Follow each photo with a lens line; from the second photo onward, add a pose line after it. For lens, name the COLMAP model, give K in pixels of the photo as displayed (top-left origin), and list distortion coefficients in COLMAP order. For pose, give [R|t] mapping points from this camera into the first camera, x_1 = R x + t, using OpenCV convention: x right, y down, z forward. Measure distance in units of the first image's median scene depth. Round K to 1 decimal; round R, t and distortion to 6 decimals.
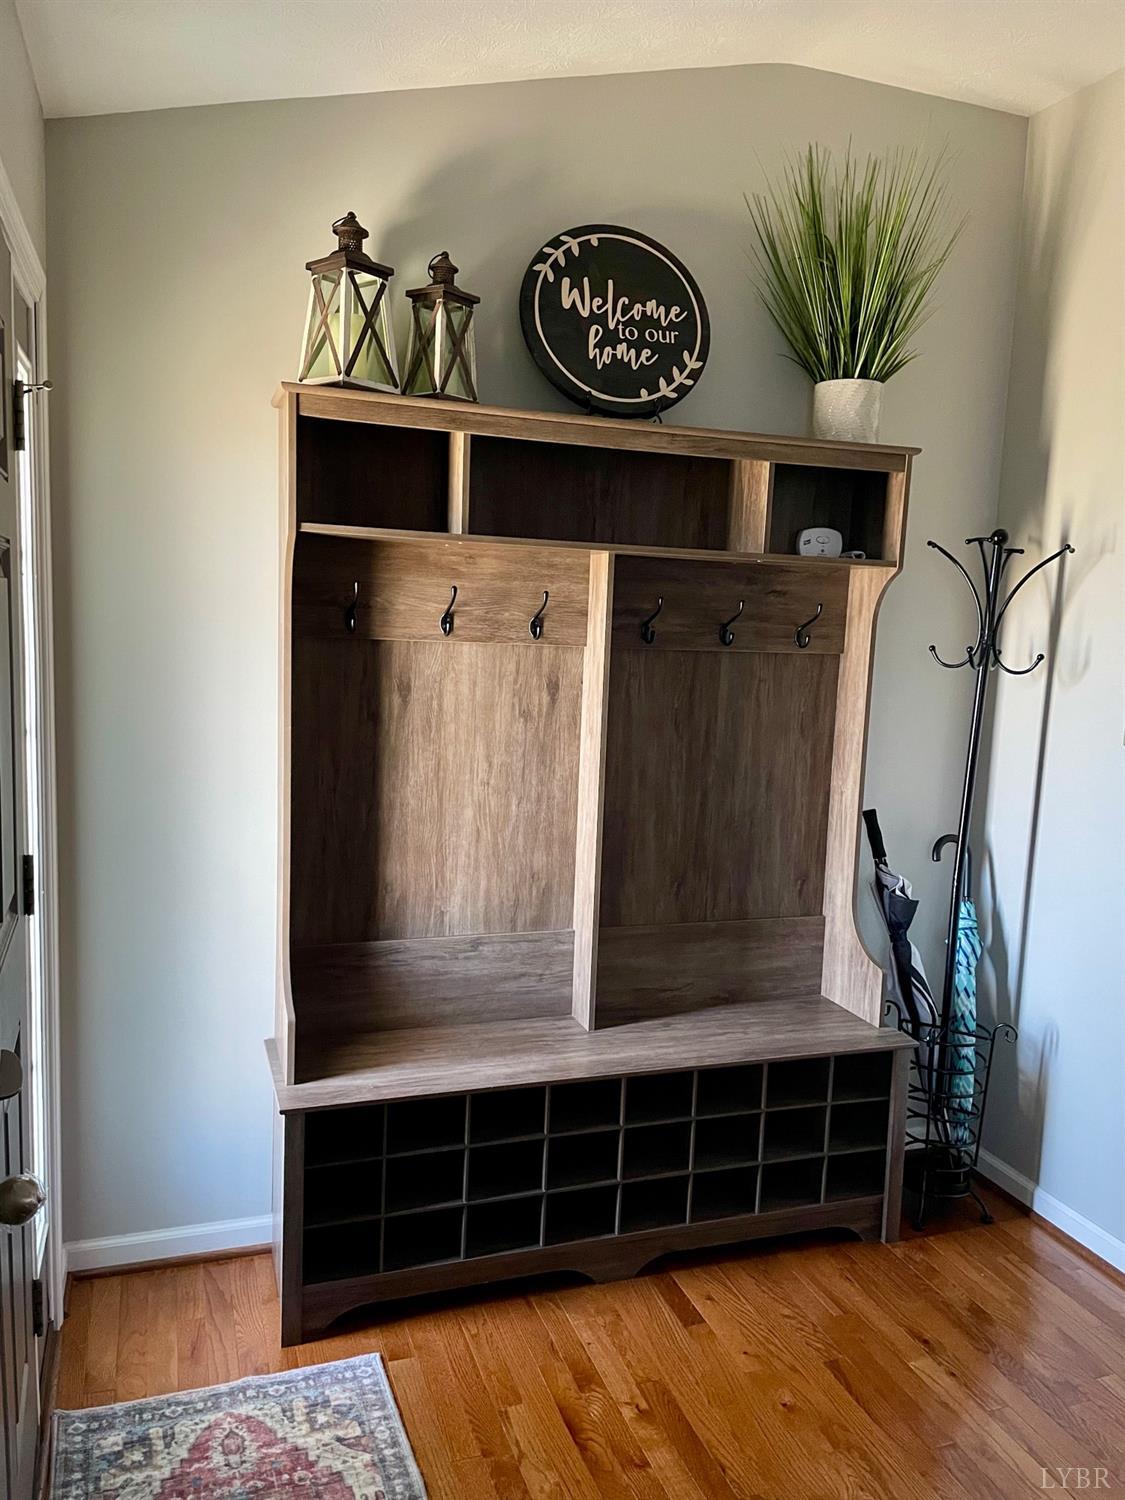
lens RADIAL K [[1131.5, 0, 576.2], [0, 1131.5, 764.1], [0, 0, 1]] dist [0.061212, -0.082531]
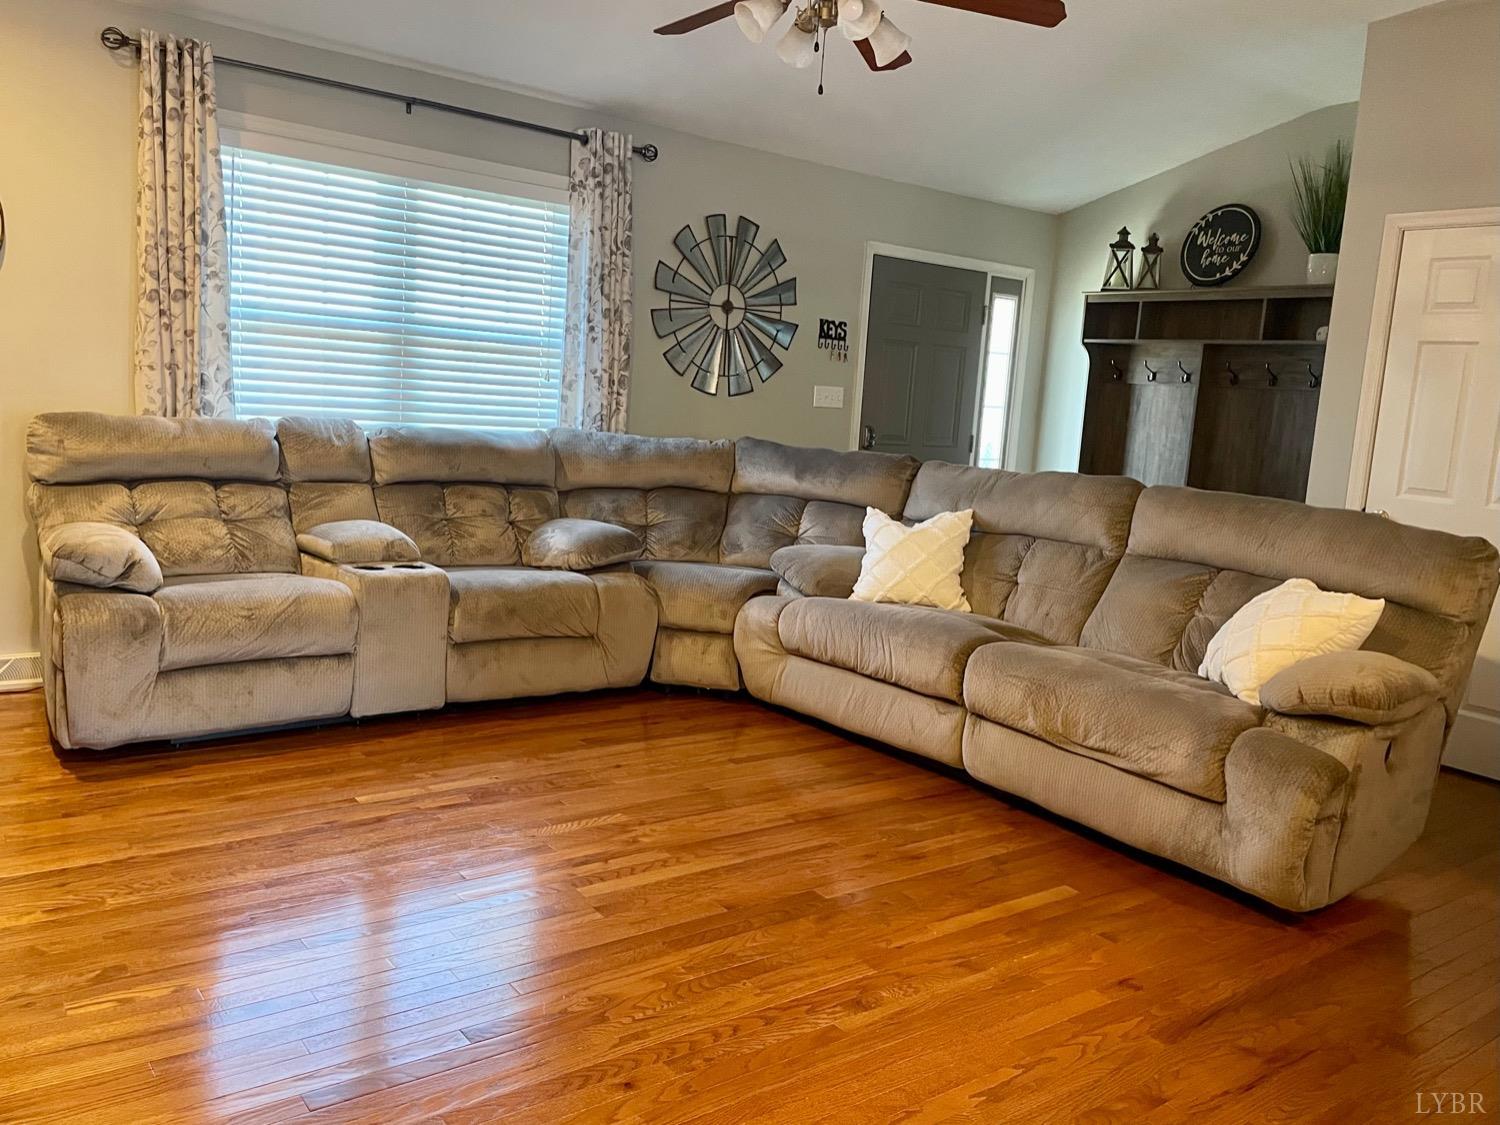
lens RADIAL K [[1172.1, 0, 750.8], [0, 1172.1, 556.7], [0, 0, 1]] dist [0.025954, -0.039699]
pose [[0.283836, 0.111116, -0.952413, 2.070396], [-0.184254, 0.981073, 0.059548, 0.262704], [0.941003, 0.158584, 0.298938, -0.507753]]
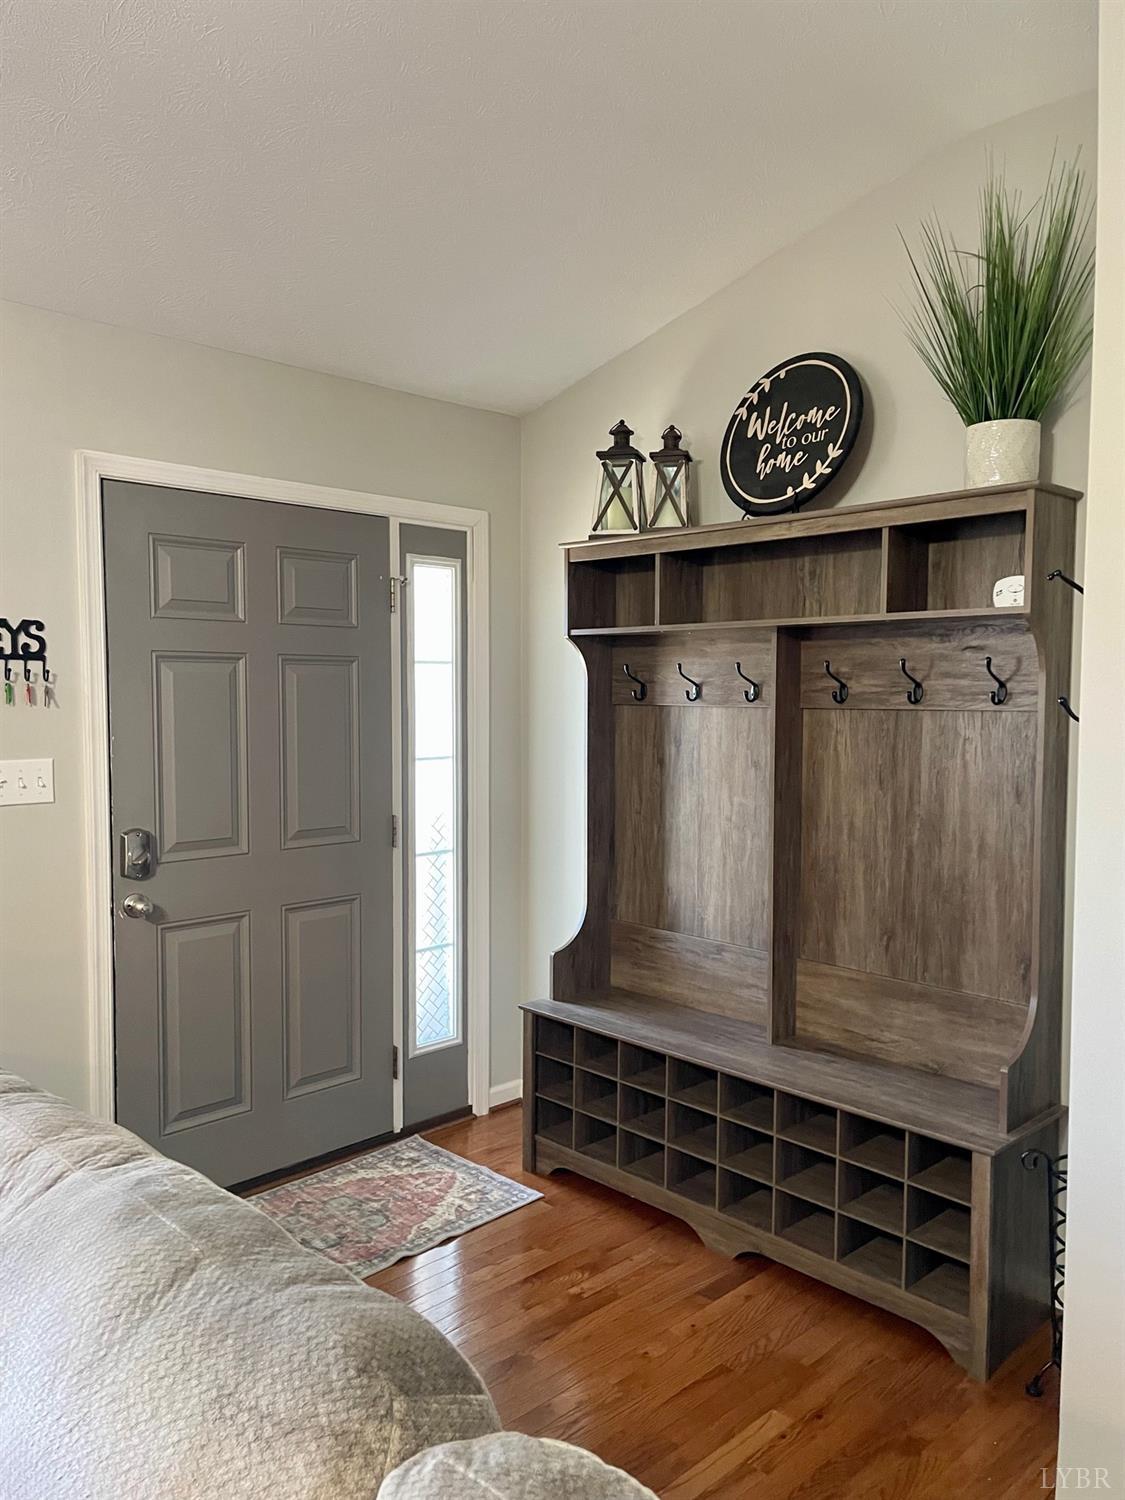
lens RADIAL K [[1131.5, 0, 566.6], [0, 1131.5, 761.7], [0, 0, 1]] dist [0.061212, -0.082531]
pose [[0.411730, 0.015766, -0.911169, 1.002290], [-0.109939, 0.993407, -0.032489, 0.014796], [0.904650, 0.113550, 0.410749, 0.331597]]
